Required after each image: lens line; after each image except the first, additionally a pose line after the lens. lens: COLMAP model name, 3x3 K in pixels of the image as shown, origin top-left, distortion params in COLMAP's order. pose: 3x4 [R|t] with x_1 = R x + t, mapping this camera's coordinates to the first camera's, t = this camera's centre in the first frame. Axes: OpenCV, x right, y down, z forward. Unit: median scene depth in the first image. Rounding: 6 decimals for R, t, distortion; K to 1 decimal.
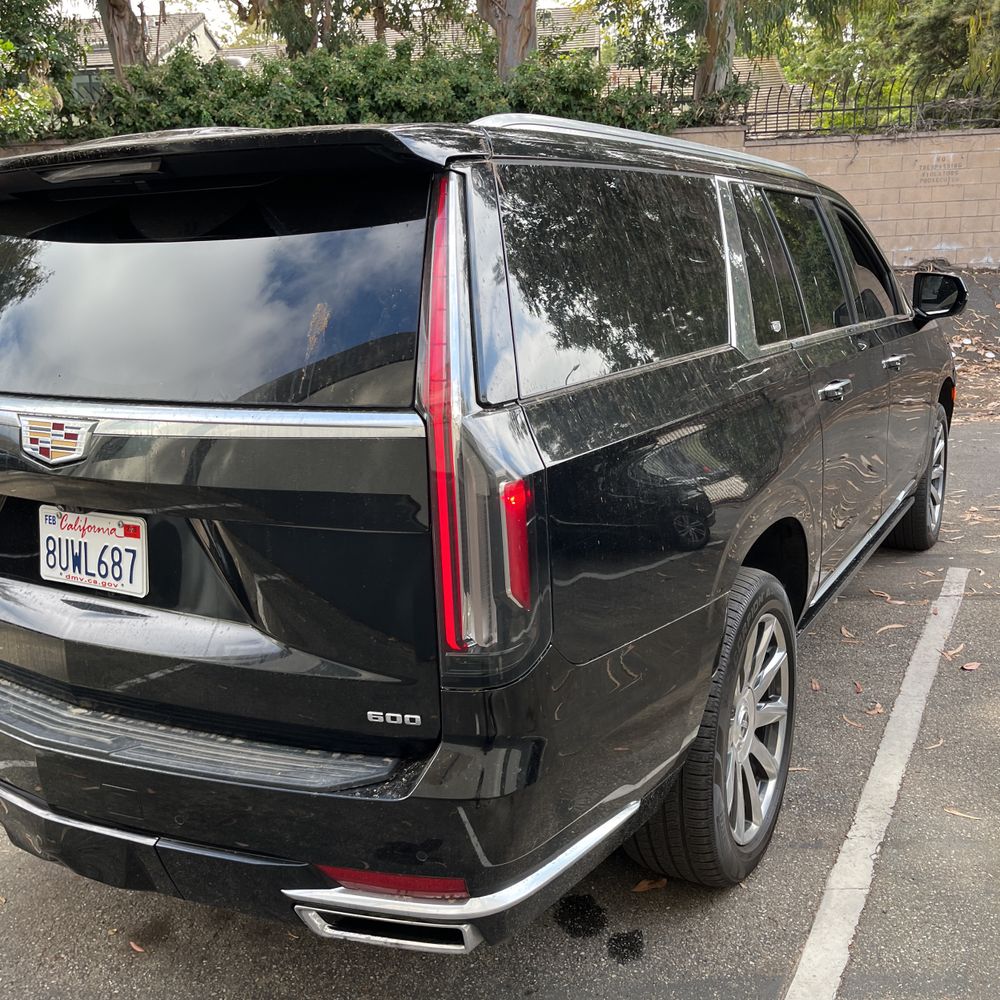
lens RADIAL K [[1053.5, 0, 522.0], [0, 1053.5, 508.1], [0, 0, 1]] dist [0.048632, -0.054696]
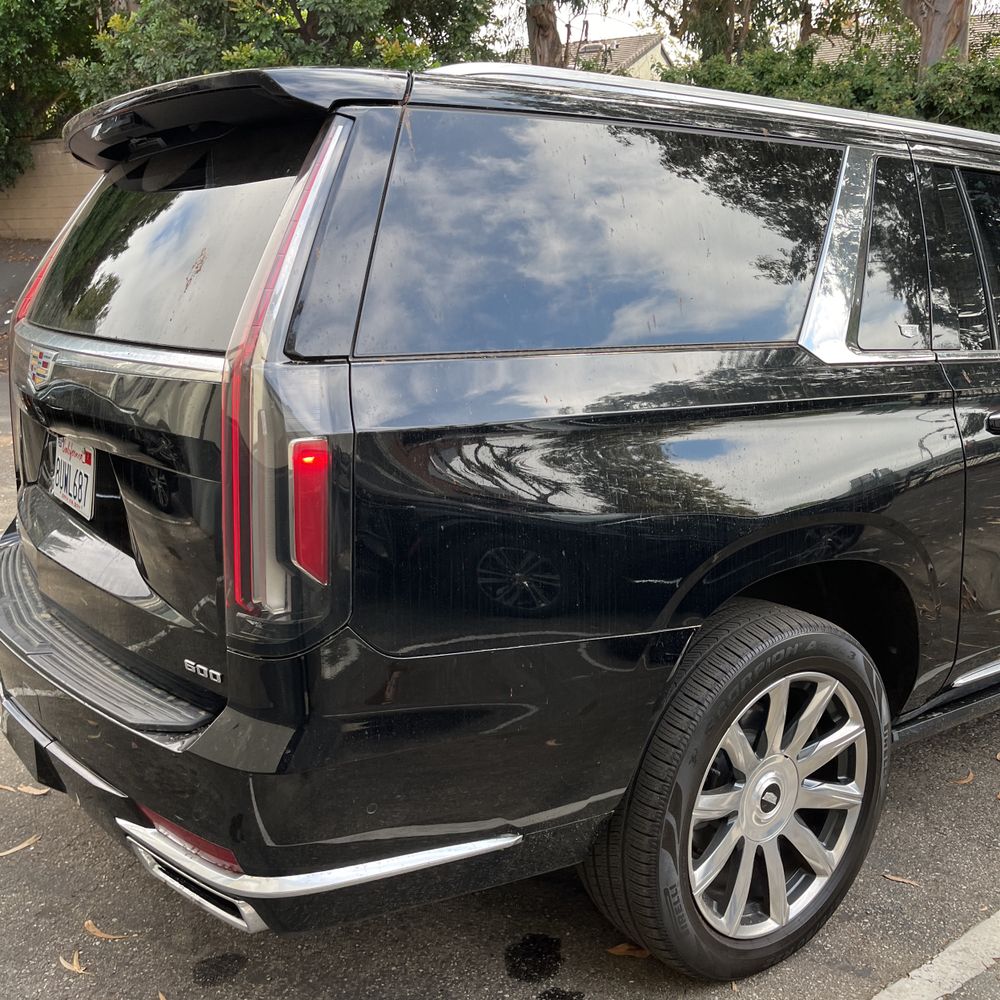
lens RADIAL K [[1046.5, 0, 503.7], [0, 1046.5, 511.0], [0, 0, 1]] dist [0.083992, -0.135130]
pose [[0.896546, 0.137355, -0.421116, 0.341026], [-0.144399, 0.989401, 0.015290, -0.001964], [0.418753, 0.047101, 0.906878, 0.145878]]
